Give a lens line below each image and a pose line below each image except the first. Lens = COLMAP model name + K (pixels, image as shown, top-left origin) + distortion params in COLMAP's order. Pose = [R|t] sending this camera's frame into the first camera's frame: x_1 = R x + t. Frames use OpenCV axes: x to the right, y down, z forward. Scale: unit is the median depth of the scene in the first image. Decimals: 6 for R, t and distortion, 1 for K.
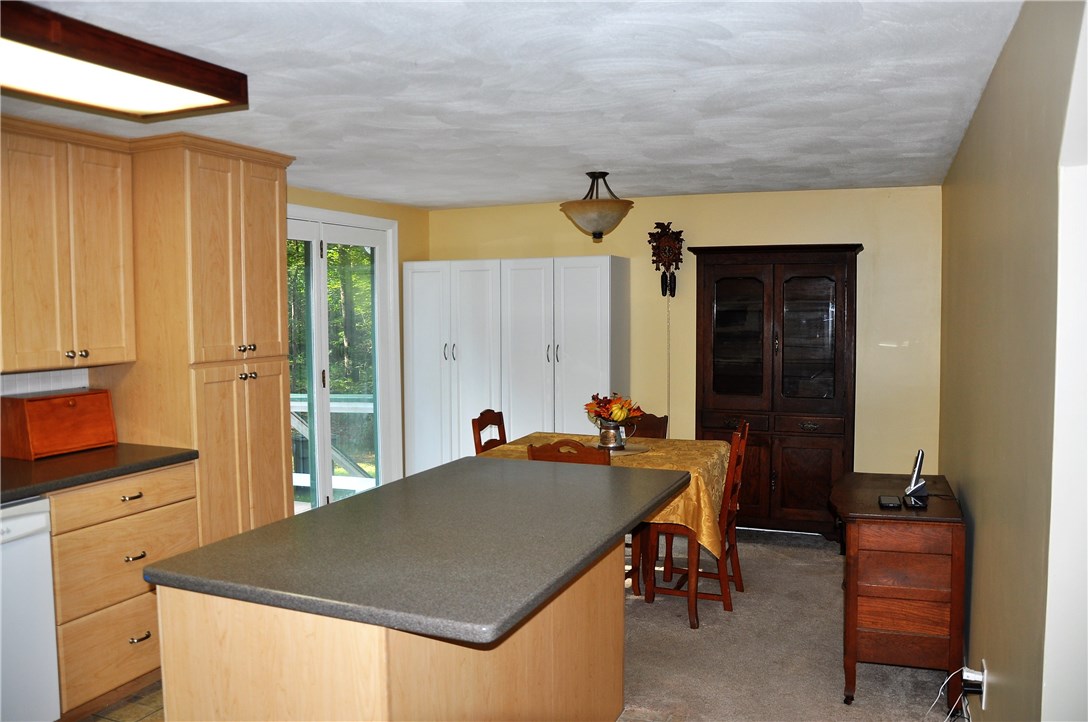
lens RADIAL K [[871.2, 0, 544.0], [0, 871.2, 361.0], [0, 0, 1]] dist [-0.089697, 0.006936]
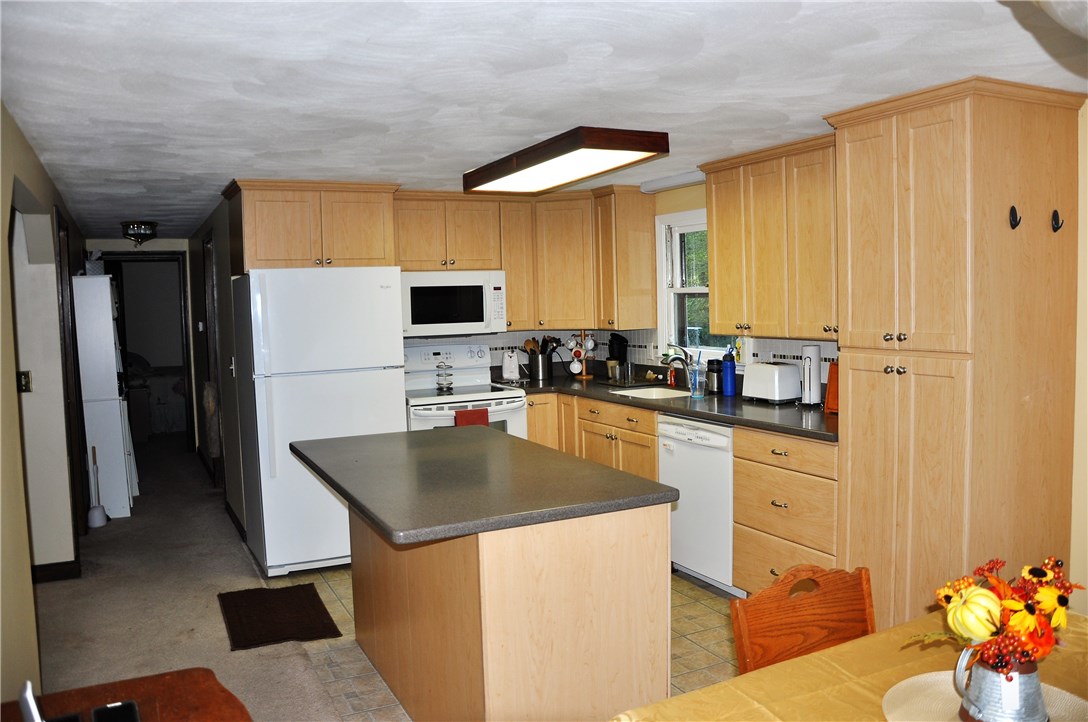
lens RADIAL K [[871.2, 0, 544.0], [0, 871.2, 361.0], [0, 0, 1]] dist [-0.089697, 0.006936]
pose [[-0.662700, 0.080075, -0.744592, 0.538926], [-0.014035, 0.992764, 0.119255, -0.091236], [0.748753, 0.089480, -0.656781, 1.355351]]
